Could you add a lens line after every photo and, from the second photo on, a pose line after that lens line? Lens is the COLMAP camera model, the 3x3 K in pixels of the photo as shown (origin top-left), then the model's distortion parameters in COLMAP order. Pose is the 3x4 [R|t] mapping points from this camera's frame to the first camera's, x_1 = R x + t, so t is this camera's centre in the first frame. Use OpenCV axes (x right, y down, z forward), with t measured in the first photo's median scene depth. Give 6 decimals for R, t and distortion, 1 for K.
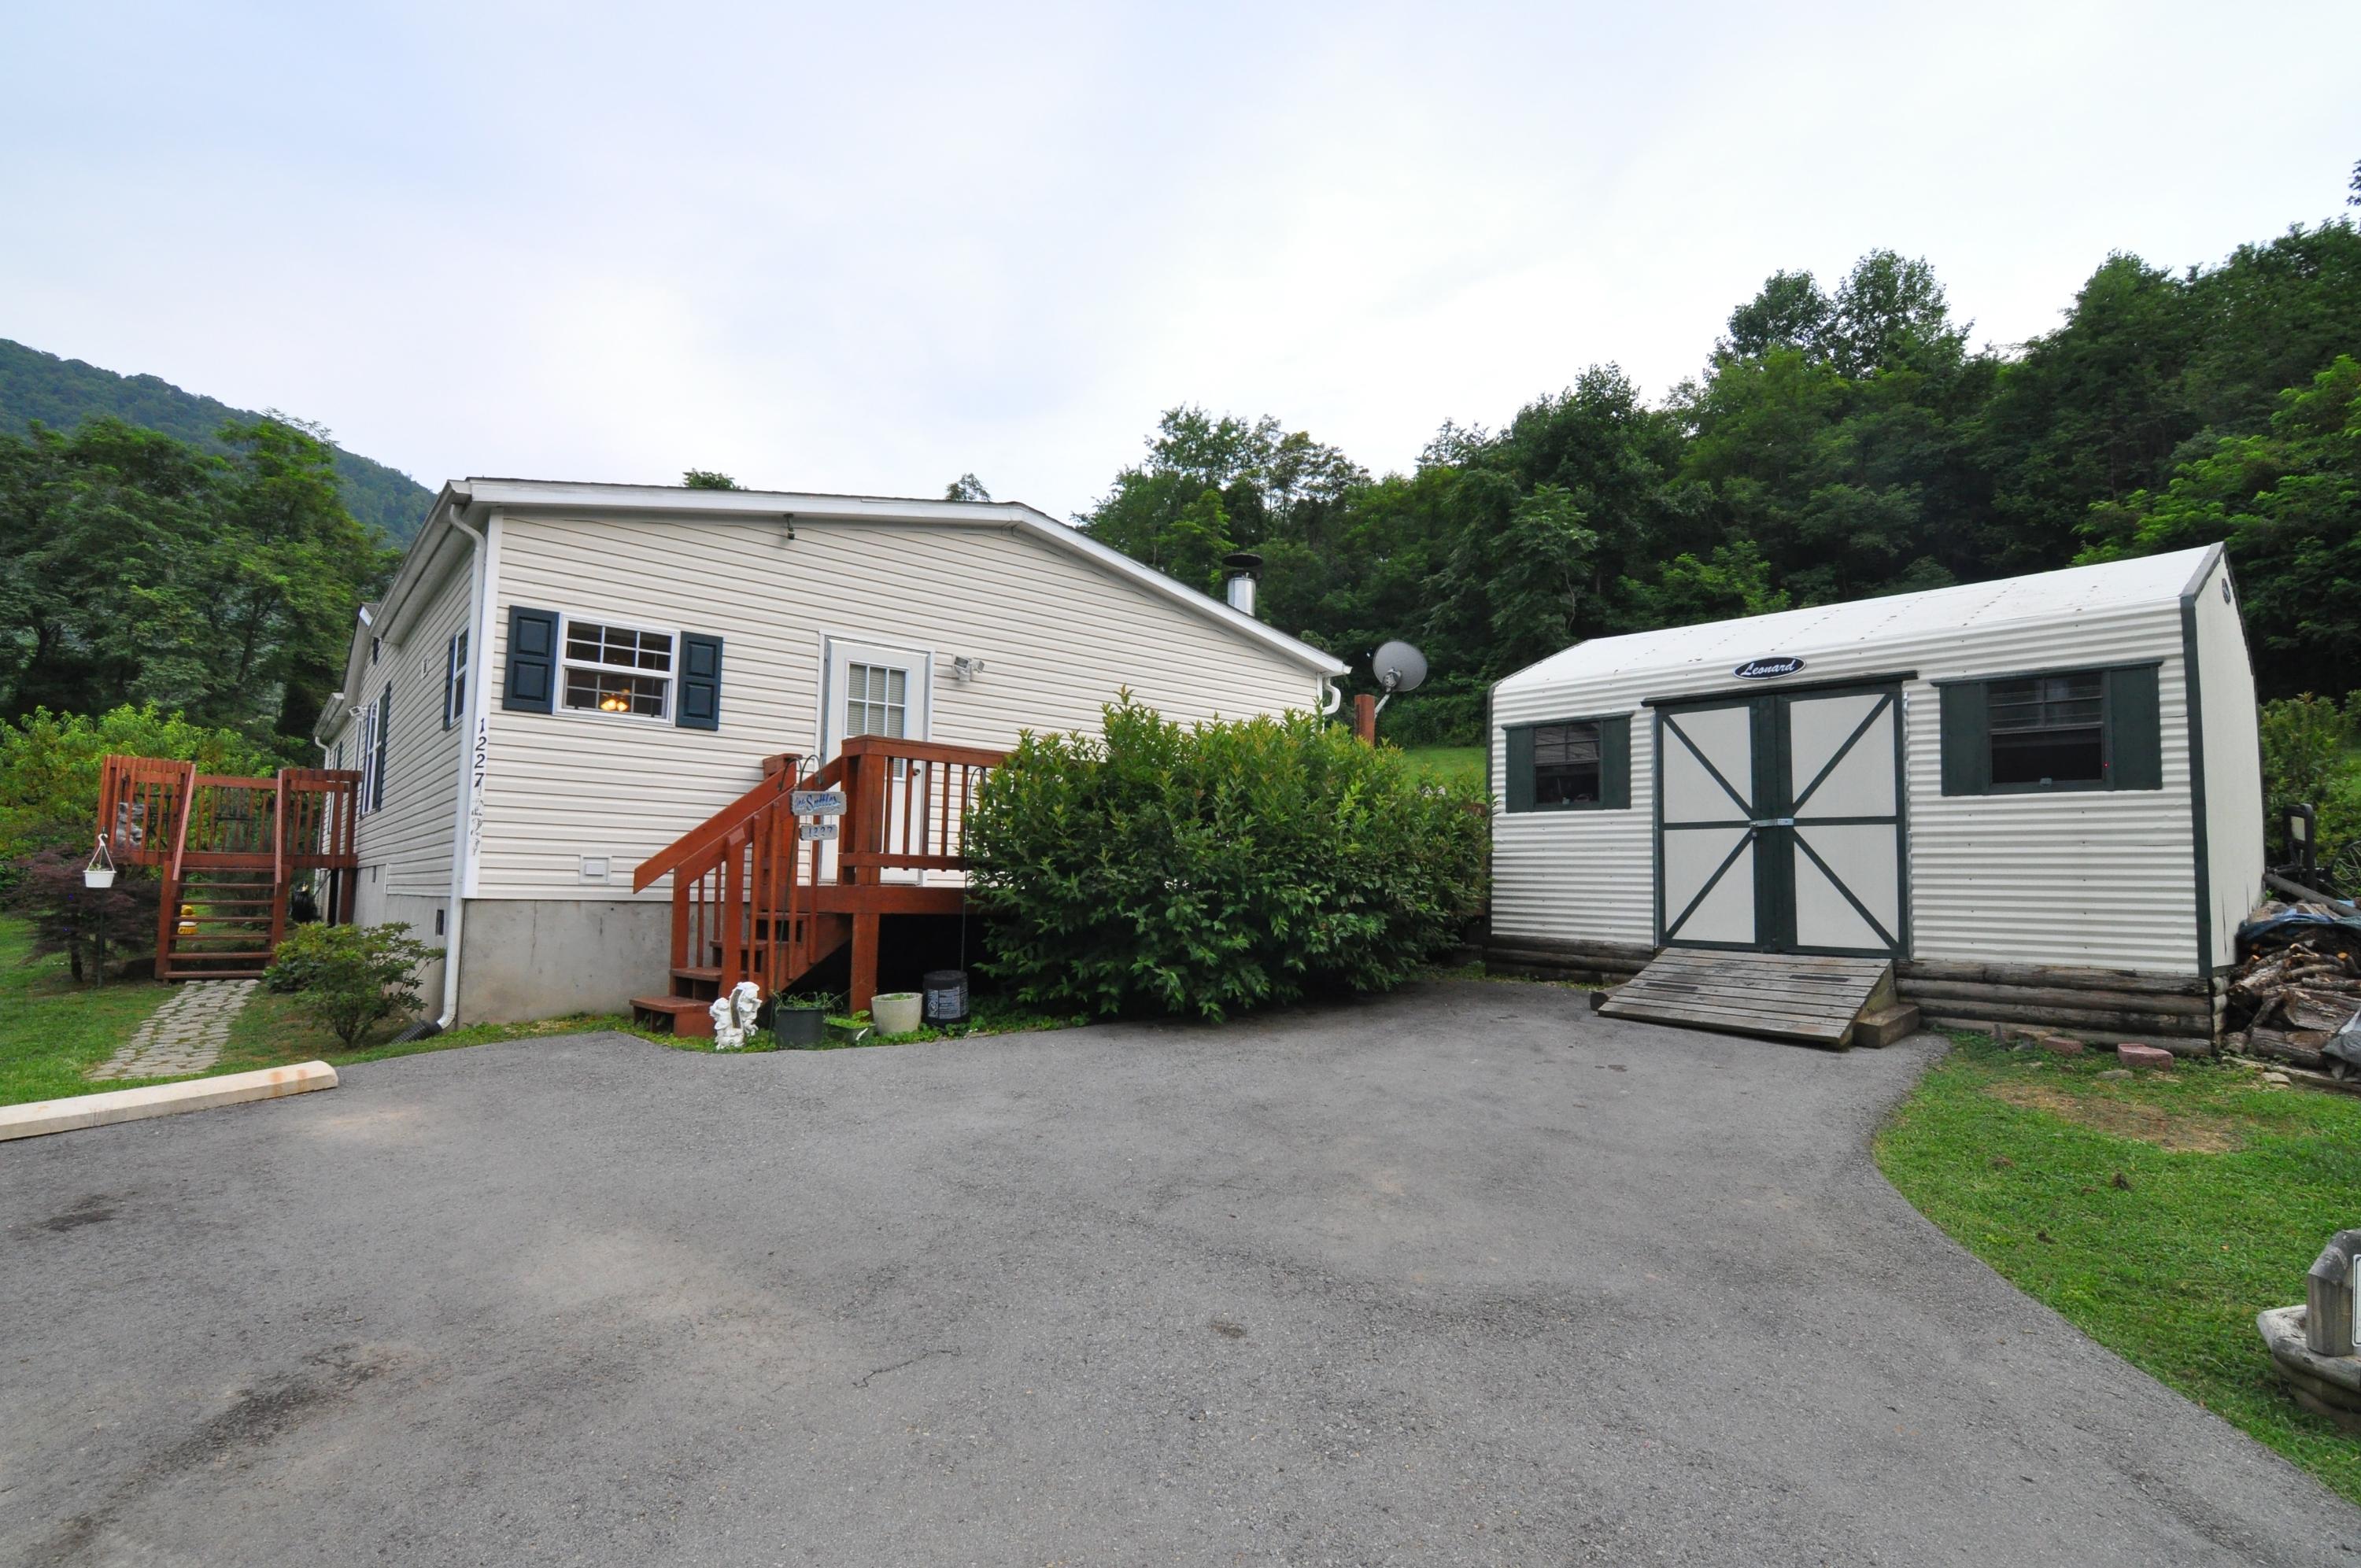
lens RADIAL K [[1153.1, 0, 1174.0], [0, 1153.1, 779.5], [0, 0, 1]] dist [-0.008112, -0.008821]
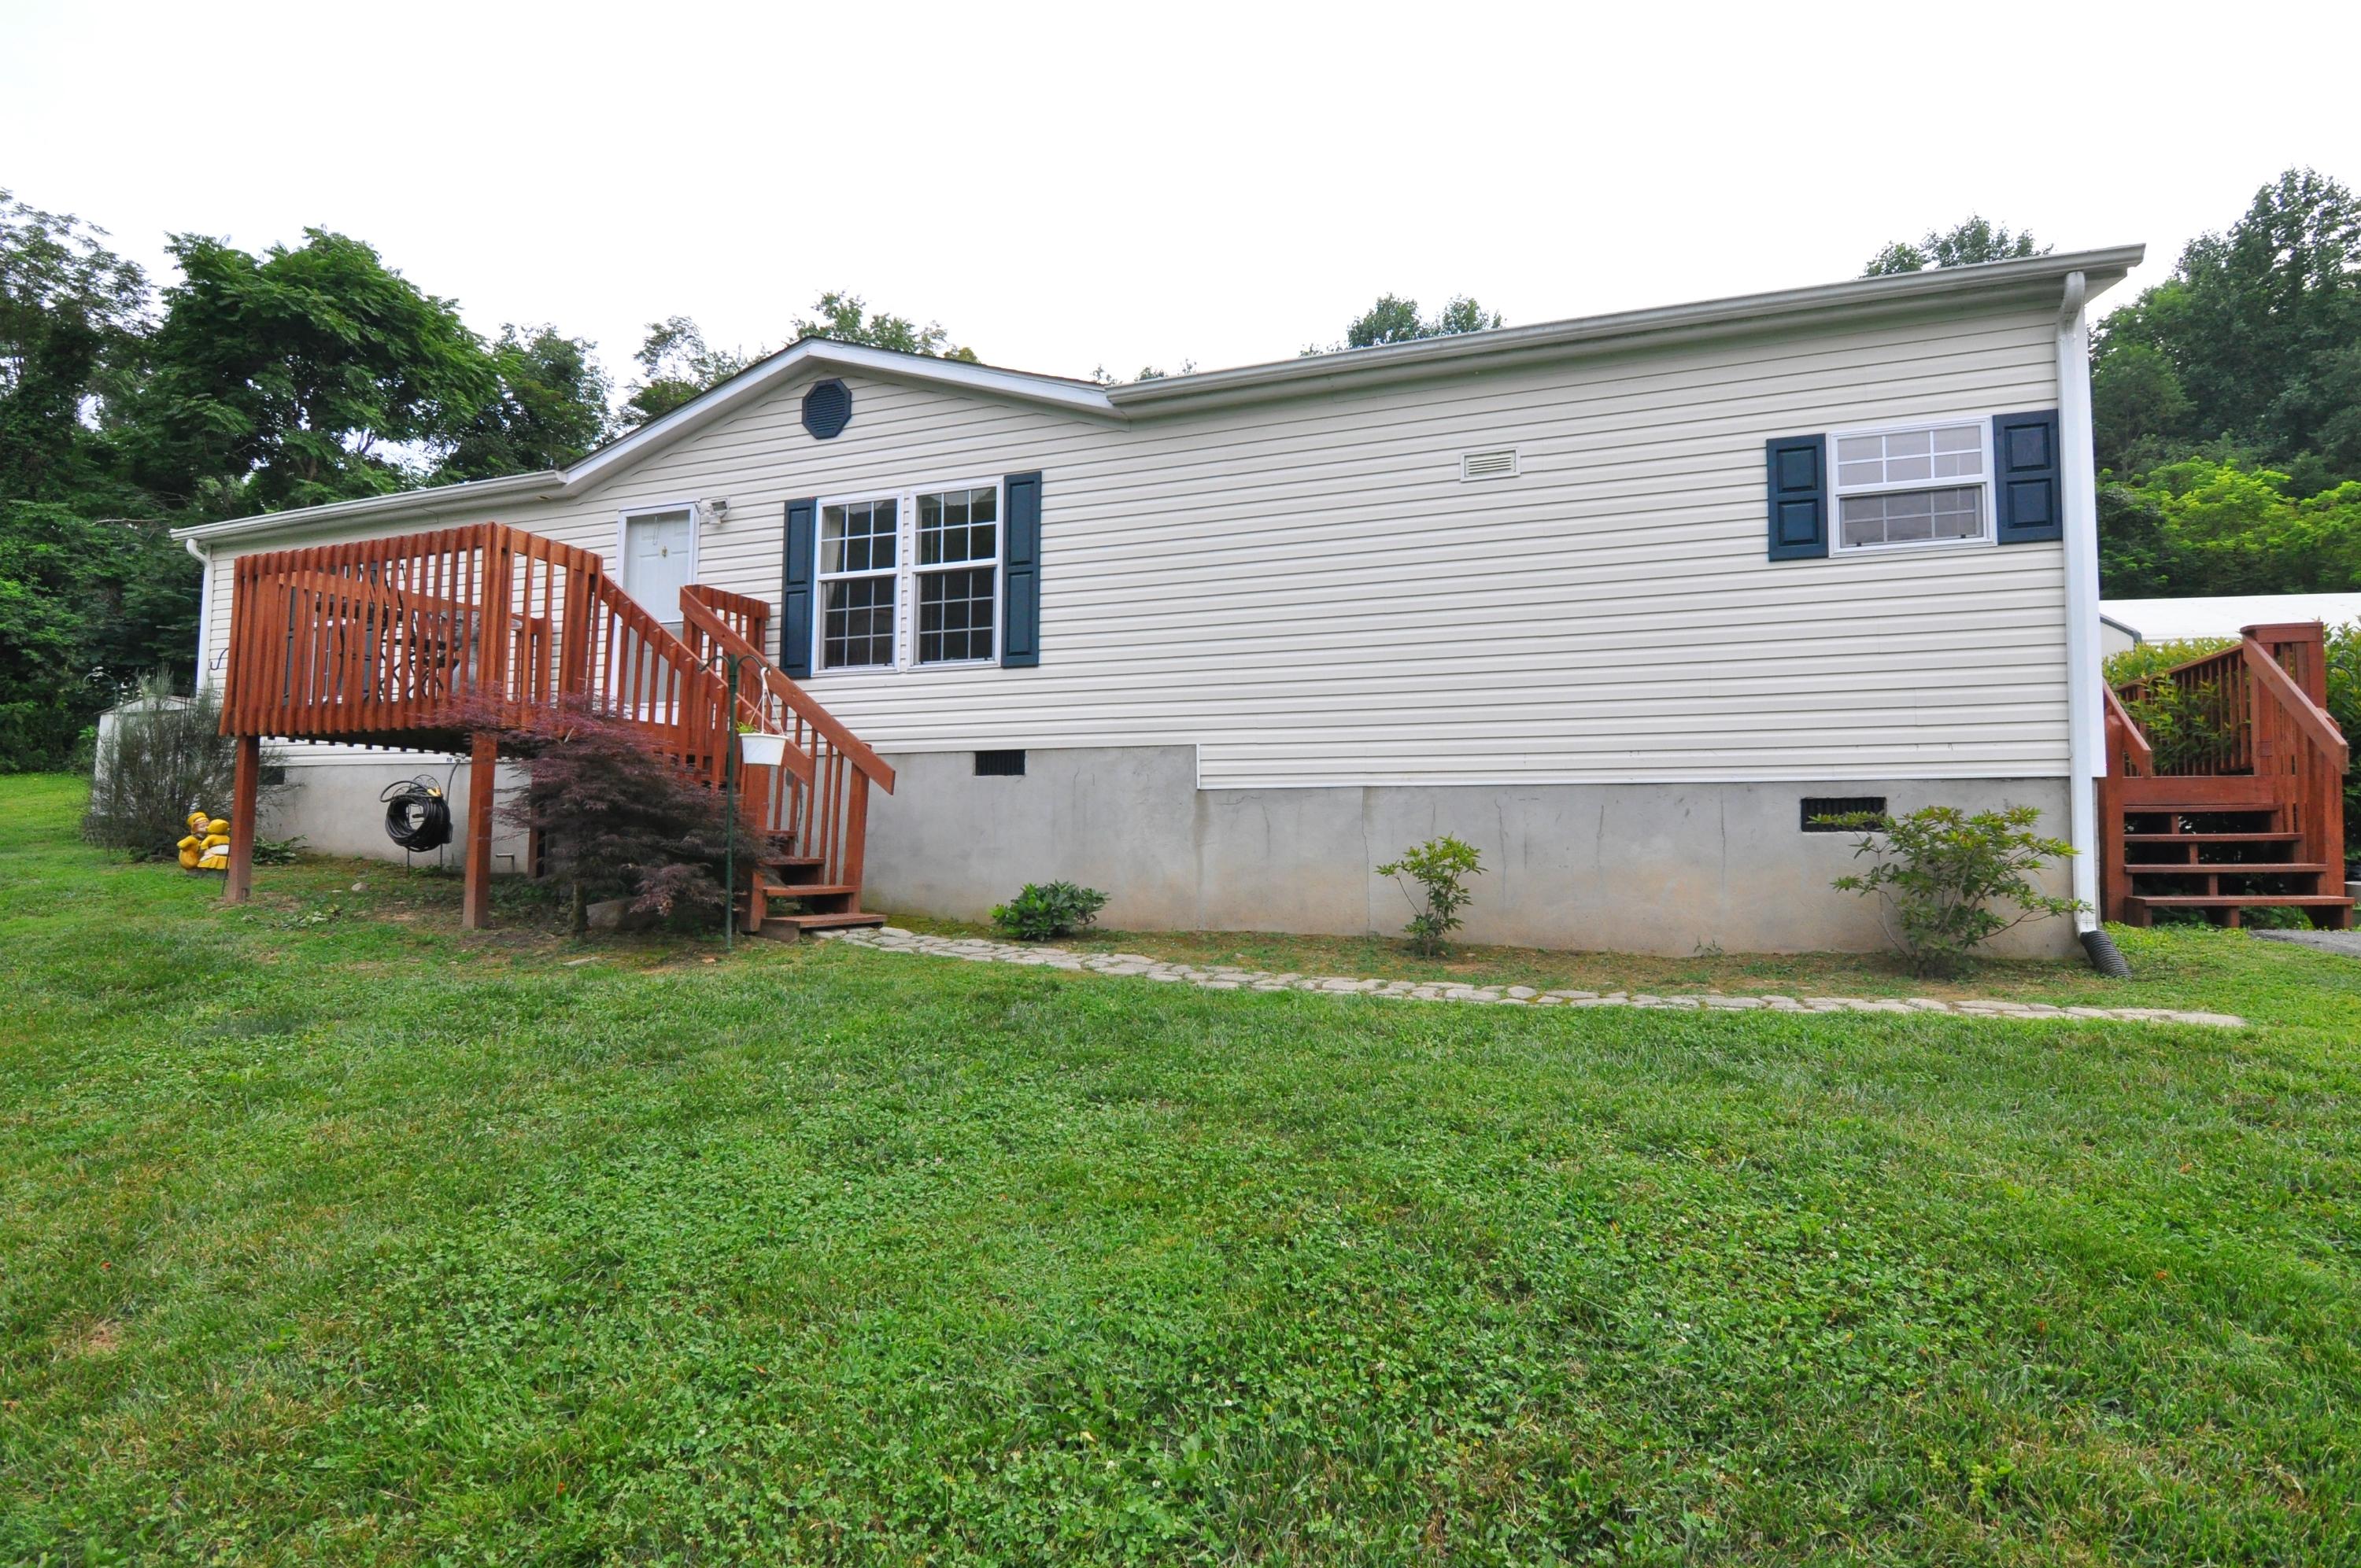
lens RADIAL K [[1153.1, 0, 1175.6], [0, 1153.1, 789.9], [0, 0, 1]] dist [-0.008112, -0.008821]
pose [[0.870064, 0.024691, 0.492320, -1.258290], [-0.050010, 0.998013, 0.038328, 0.091299], [-0.490395, -0.057969, 0.869570, 0.504408]]
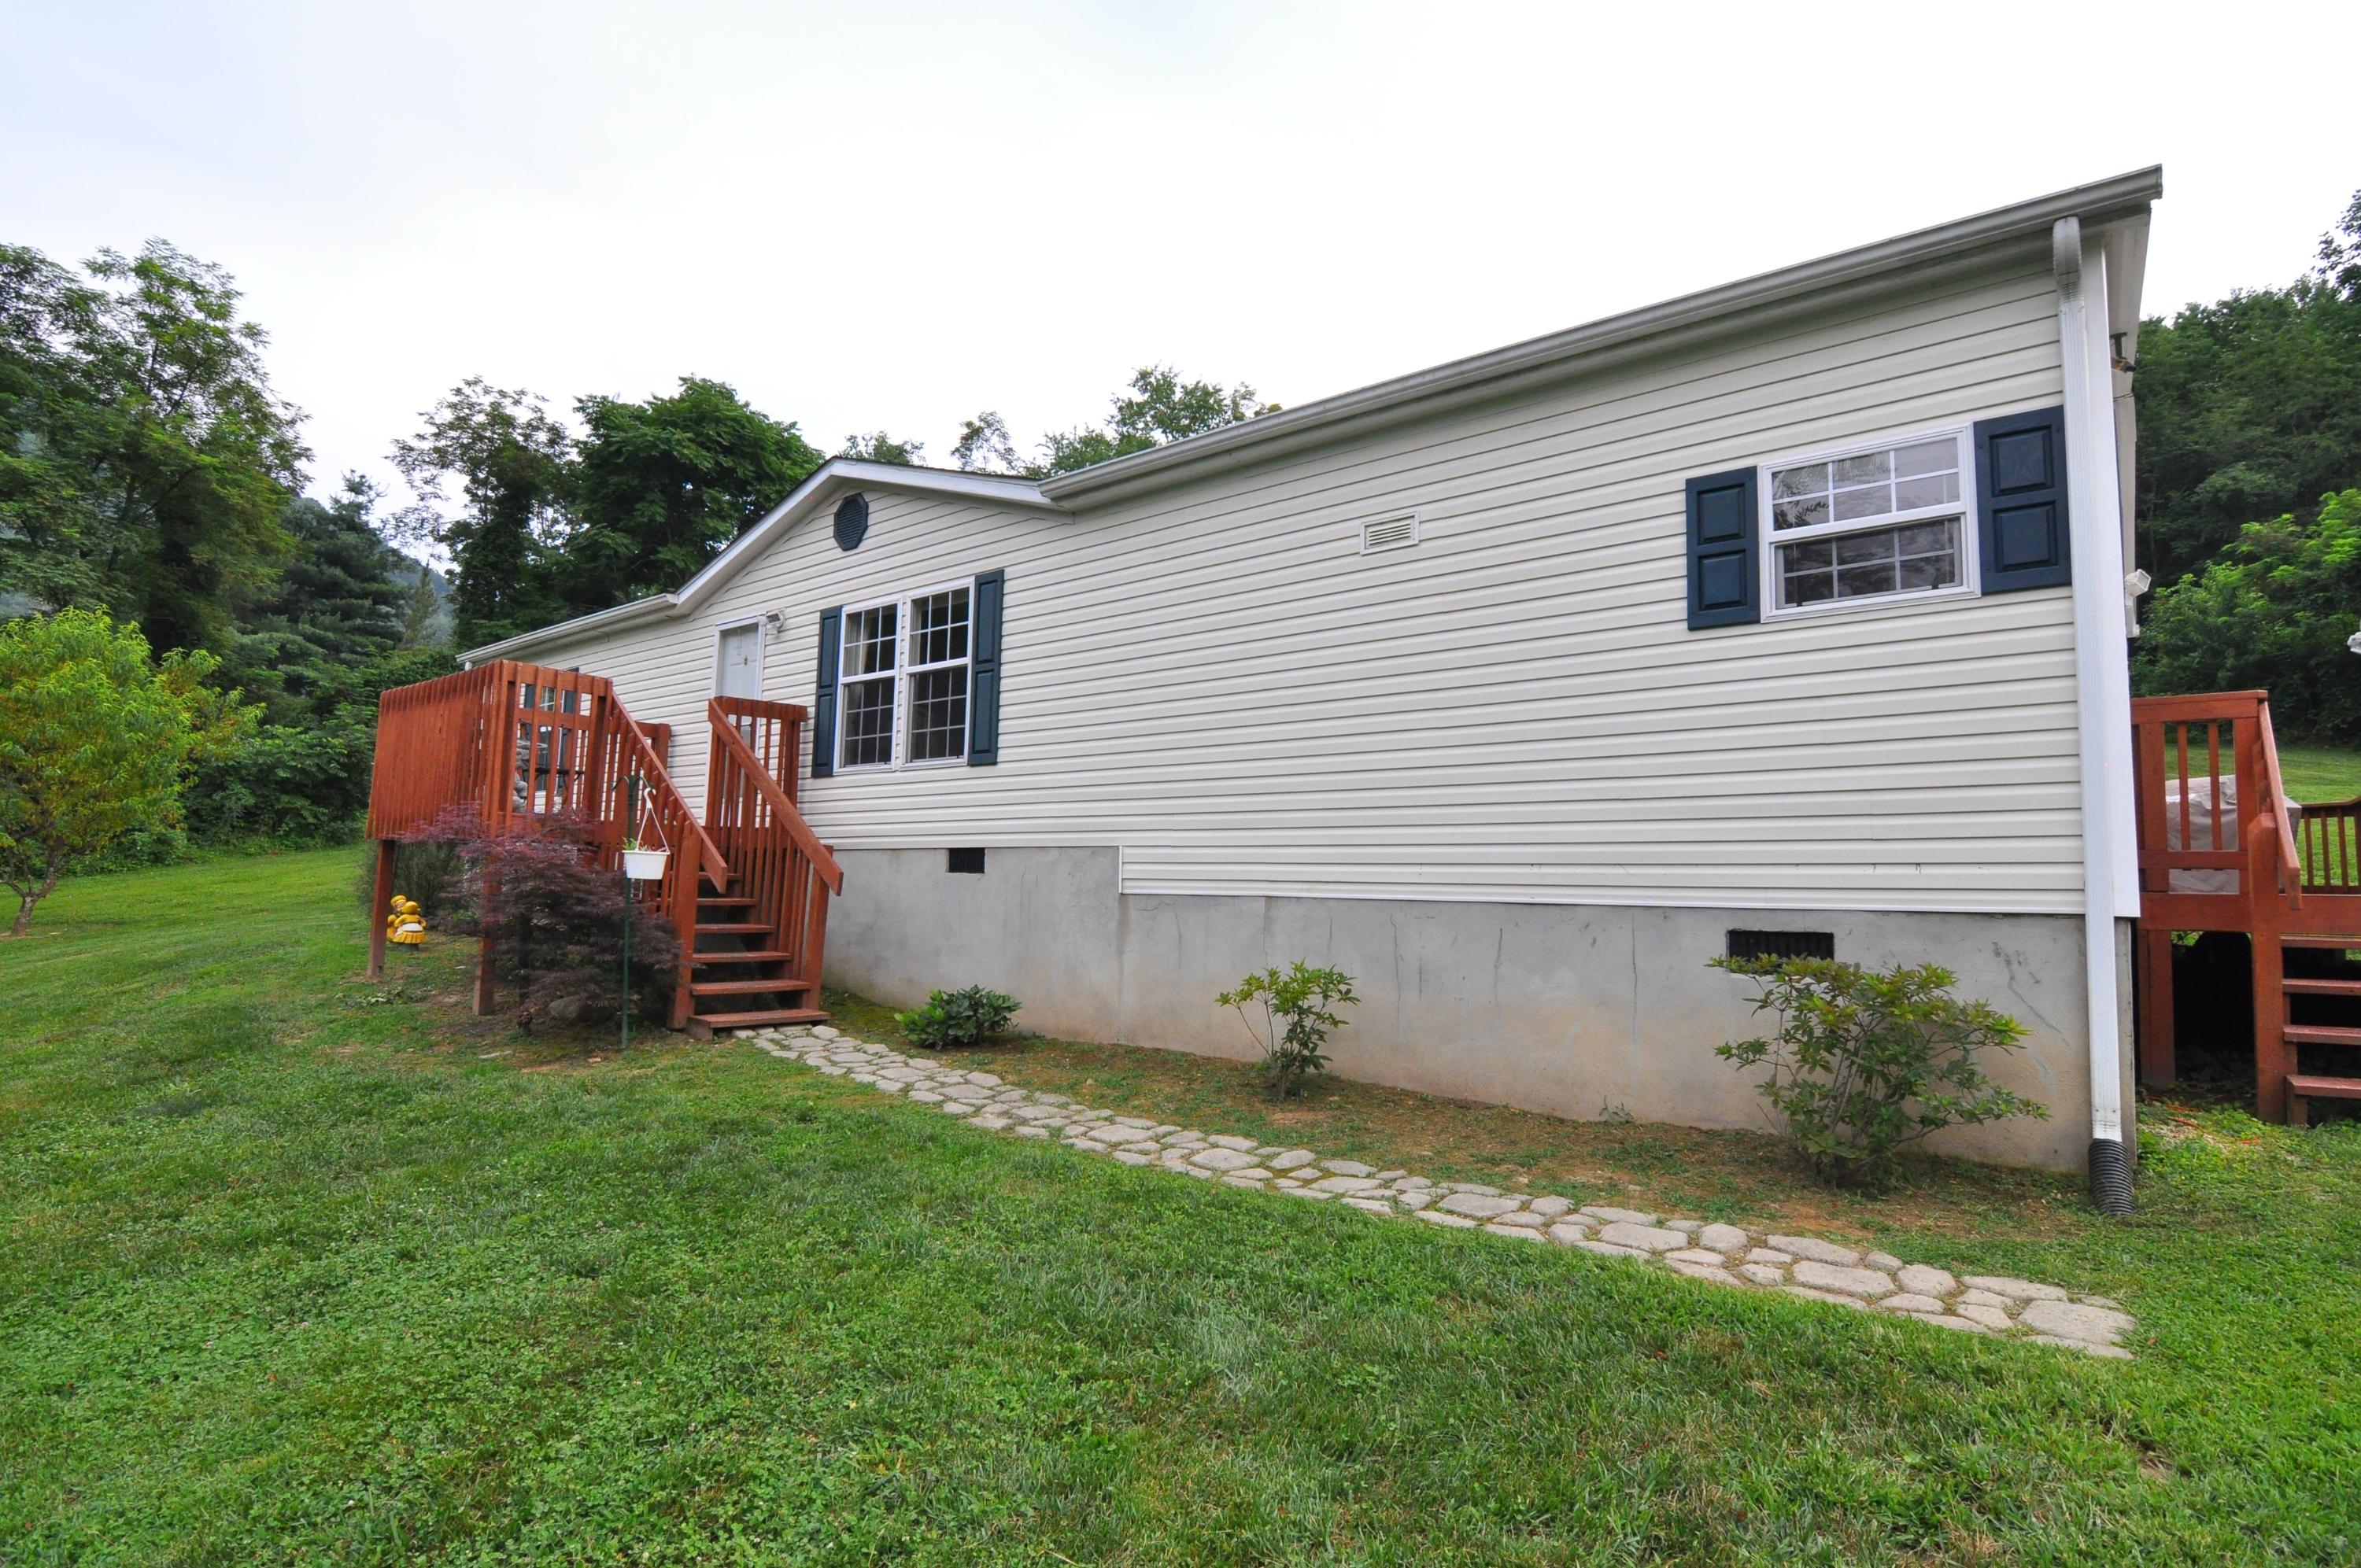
lens RADIAL K [[1153.1, 0, 1171.8], [0, 1153.1, 793.2], [0, 0, 1]] dist [-0.008112, -0.008821]
pose [[0.981413, 0.026046, 0.190129, -0.953565], [-0.030300, 0.999351, 0.019501, 0.036898], [-0.189498, -0.024900, 0.981565, 0.438016]]
